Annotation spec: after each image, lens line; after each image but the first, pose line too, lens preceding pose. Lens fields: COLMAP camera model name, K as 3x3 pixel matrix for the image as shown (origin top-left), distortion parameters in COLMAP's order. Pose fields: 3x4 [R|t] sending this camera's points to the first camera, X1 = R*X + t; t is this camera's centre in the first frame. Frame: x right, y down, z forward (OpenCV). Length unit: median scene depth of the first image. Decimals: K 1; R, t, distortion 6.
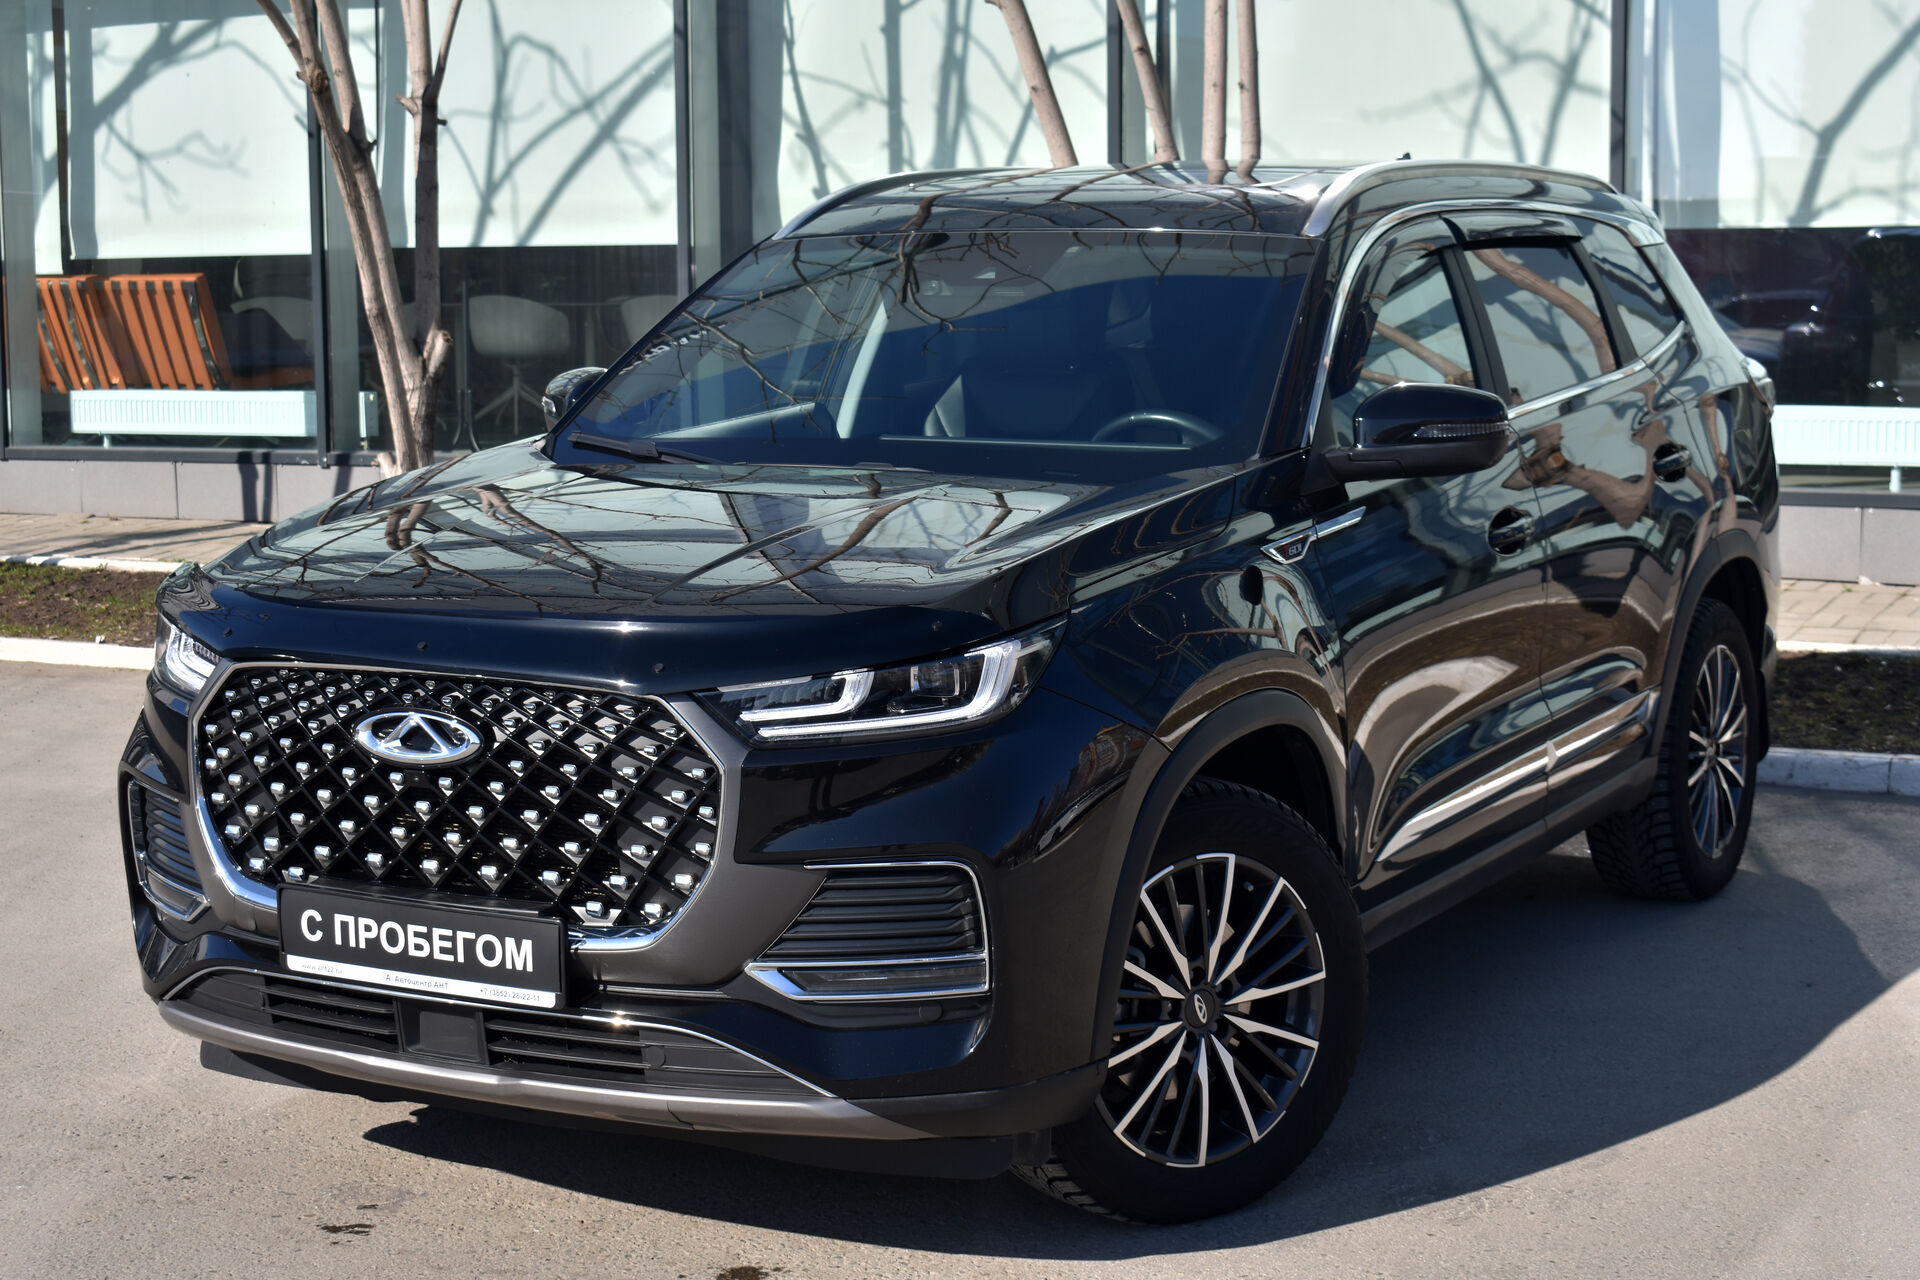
lens RADIAL K [[3212.8, 0, 960.0], [0, 3212.8, 640.0], [0, 0, 1]] dist [0.006345, -0.011061]
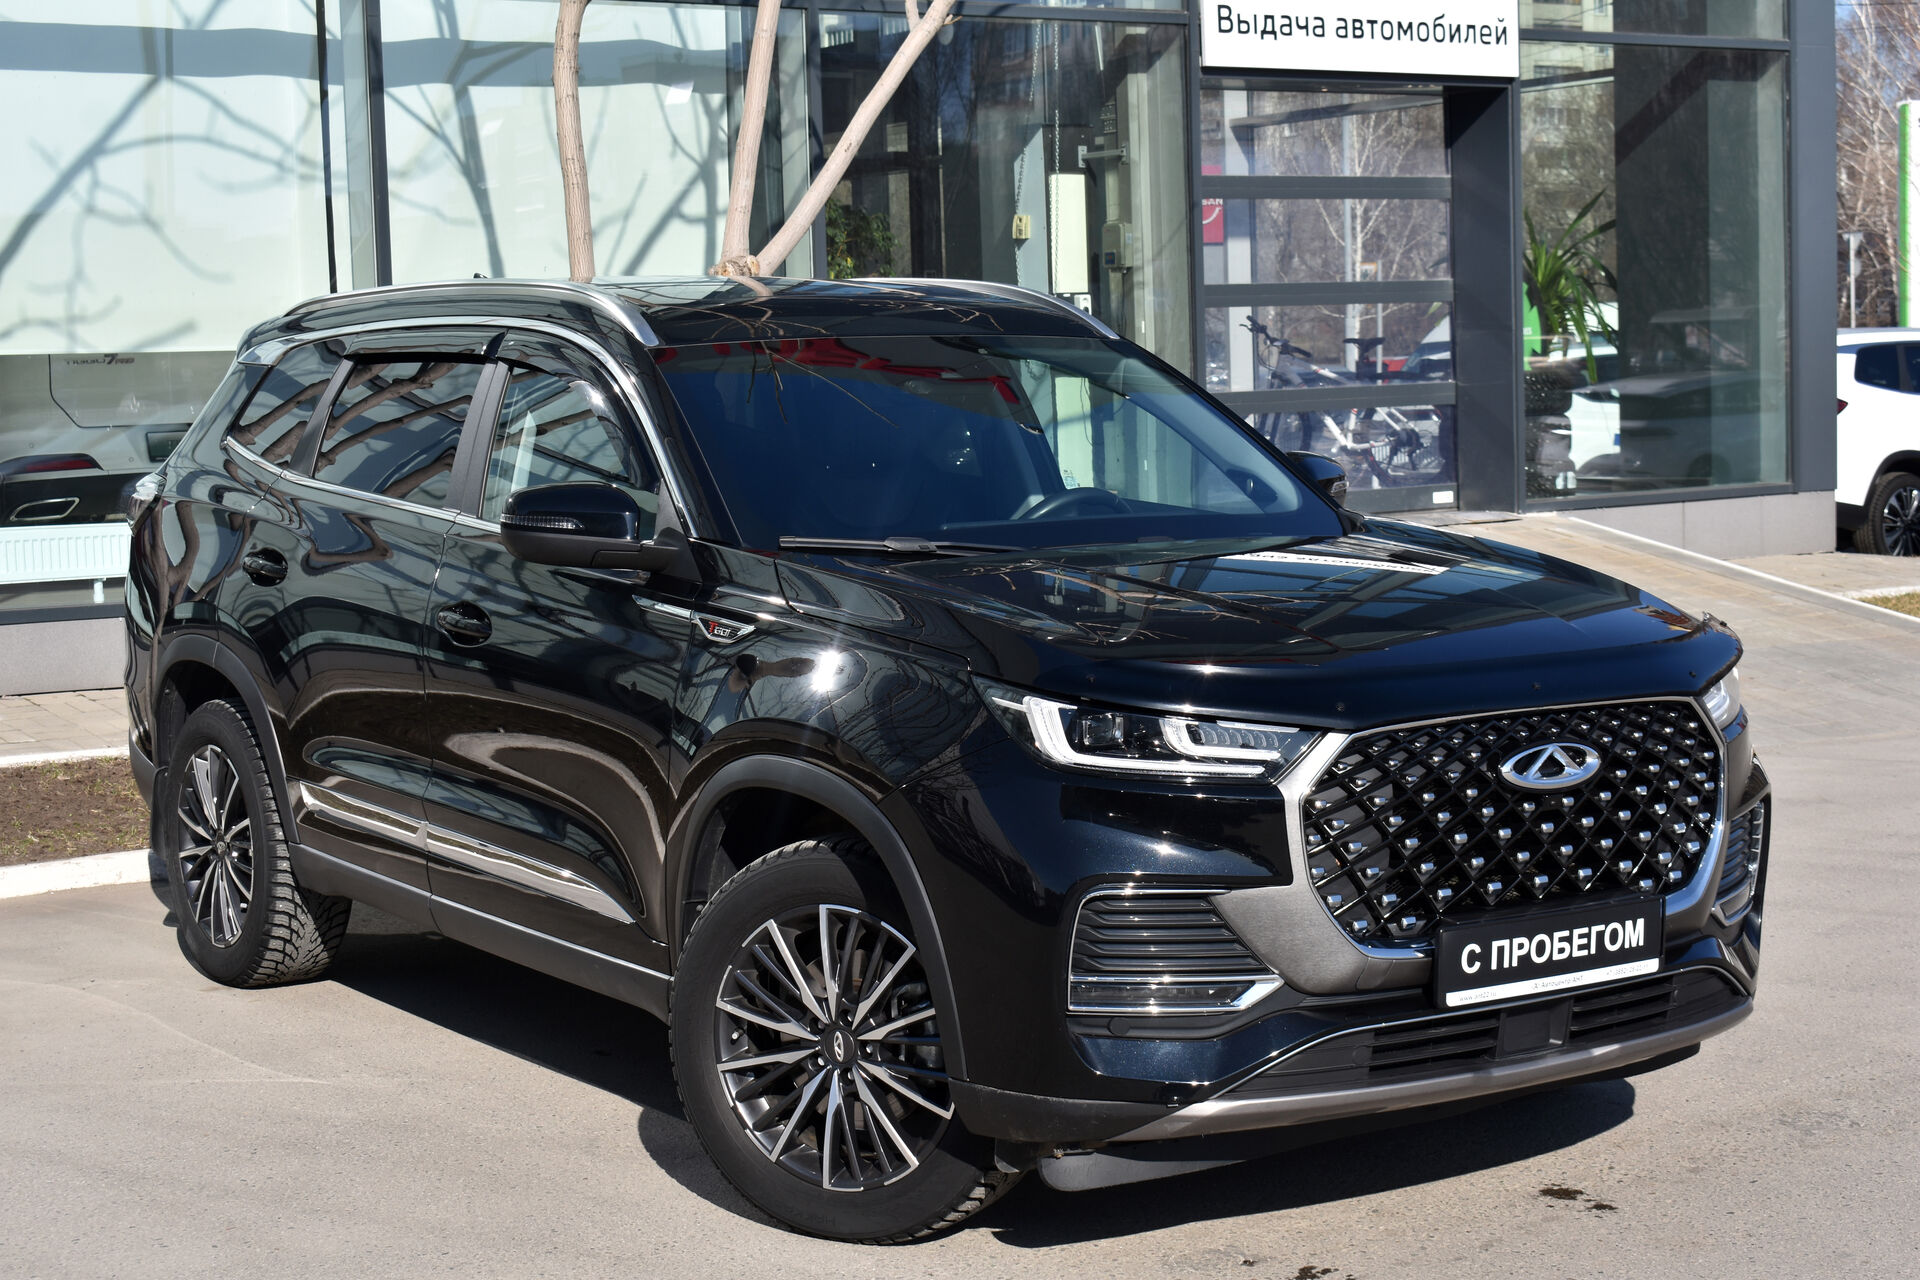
lens RADIAL K [[3098.3, 0, 960.0], [0, 3098.3, 640.0], [0, 0, 1]] dist [0.035430, 0.069204]
pose [[0.384797, -0.071728, 0.920210, -1.241710], [0.115969, 0.992832, 0.028895, -0.068730], [-0.915687, 0.095597, 0.390357, 0.753956]]
